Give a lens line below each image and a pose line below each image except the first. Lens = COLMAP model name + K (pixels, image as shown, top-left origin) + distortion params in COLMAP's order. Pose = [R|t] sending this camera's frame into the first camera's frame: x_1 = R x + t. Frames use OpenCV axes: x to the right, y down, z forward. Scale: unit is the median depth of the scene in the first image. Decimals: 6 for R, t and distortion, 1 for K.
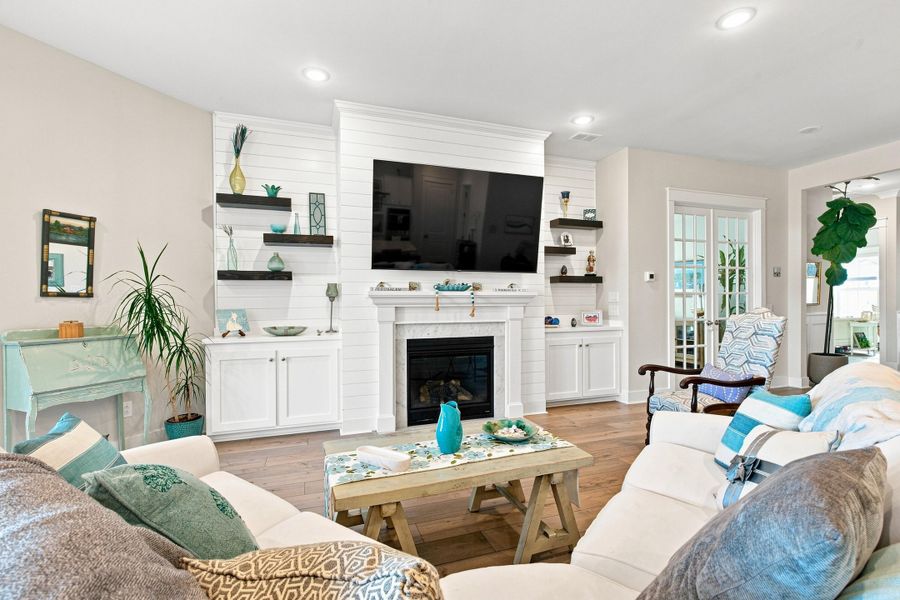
lens RADIAL K [[413.9, 0, 451.4], [0, 413.9, 303.6], [0, 0, 1]] dist [0.000384, -0.000332]
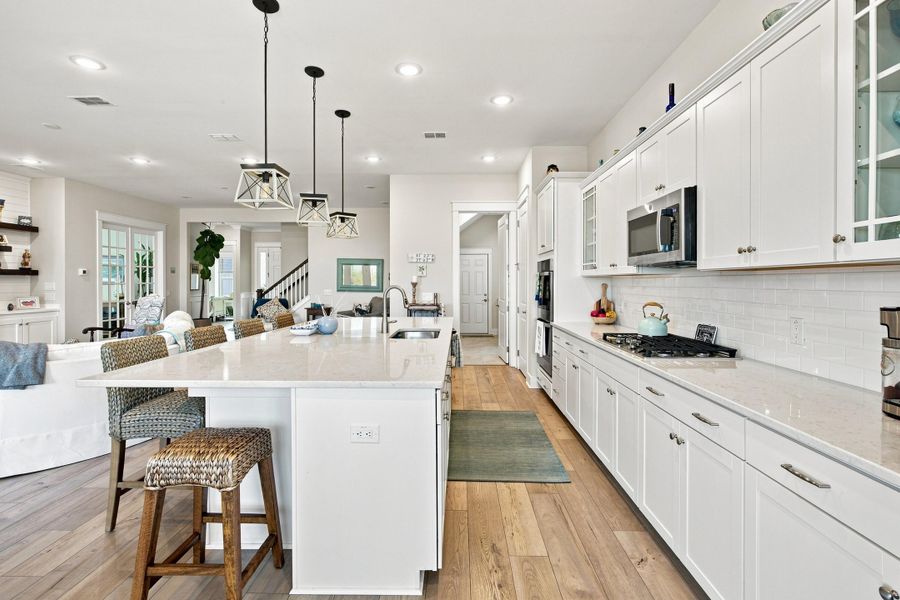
lens RADIAL K [[418.9, 0, 450.3], [0, 418.9, 284.6], [0, 0, 1]] dist [0.001279, 0.000639]
pose [[0.354006, 0.001577, 0.935242, -0.406192], [0.001697, 0.999996, -0.002329, -0.016151], [-0.935241, 0.002411, 0.354002, -0.665831]]
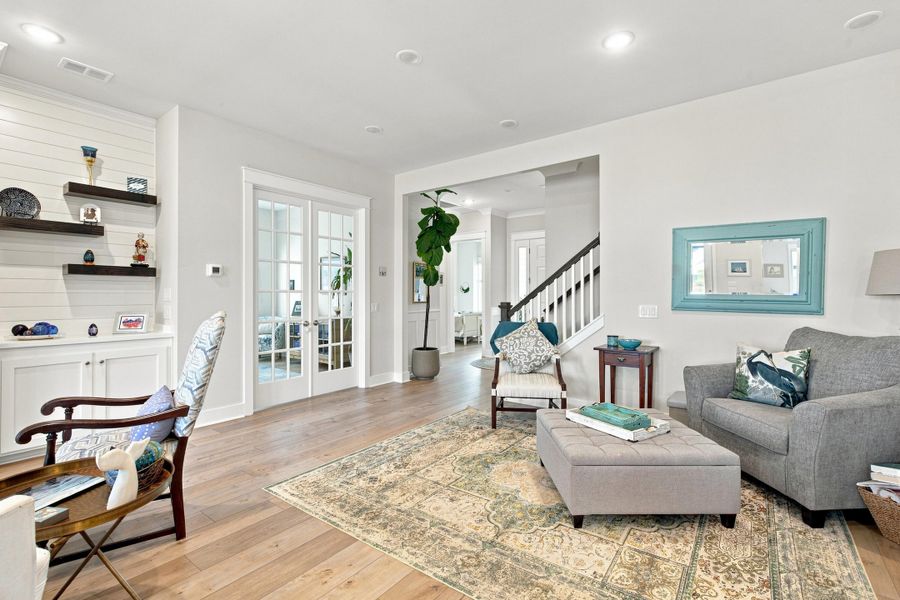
lens RADIAL K [[409.8, 0, 450.0], [0, 409.8, 300.0], [0, 0, 1]] dist [-0.000310, -0.000078]
pose [[0.837031, 0.000438, 0.547156, 0.412014], [-0.002512, 0.999992, 0.003043, -0.009695], [-0.547150, -0.003922, 0.837025, 0.062118]]
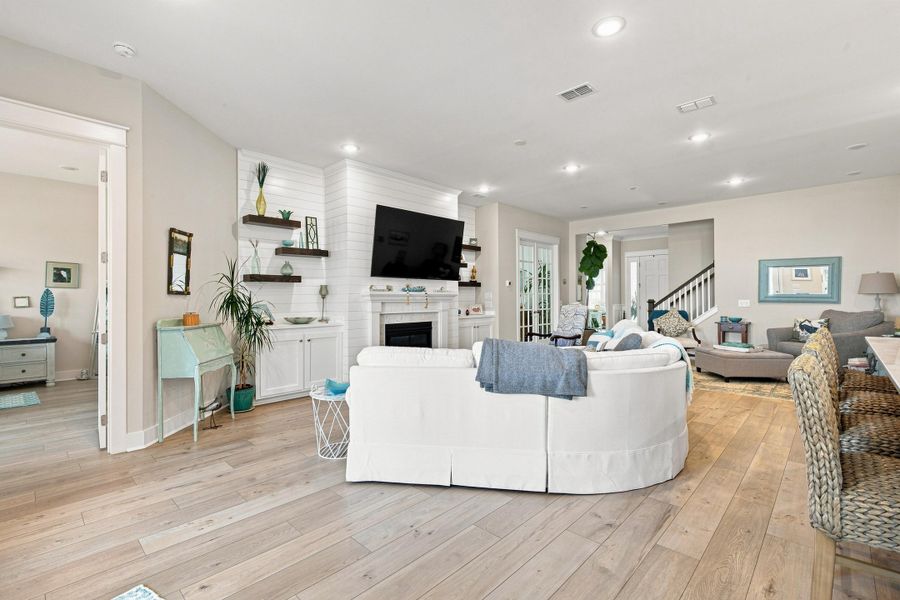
lens RADIAL K [[406.0, 0, 450.0], [0, 406.0, 300.0], [0, 0, 1]] dist [-0.001568, 0.000144]
pose [[0.892190, -0.000110, 0.451660, -0.430267], [0.001294, 0.999996, -0.002311, 0.003095], [-0.451658, 0.002646, 0.892187, -0.306476]]
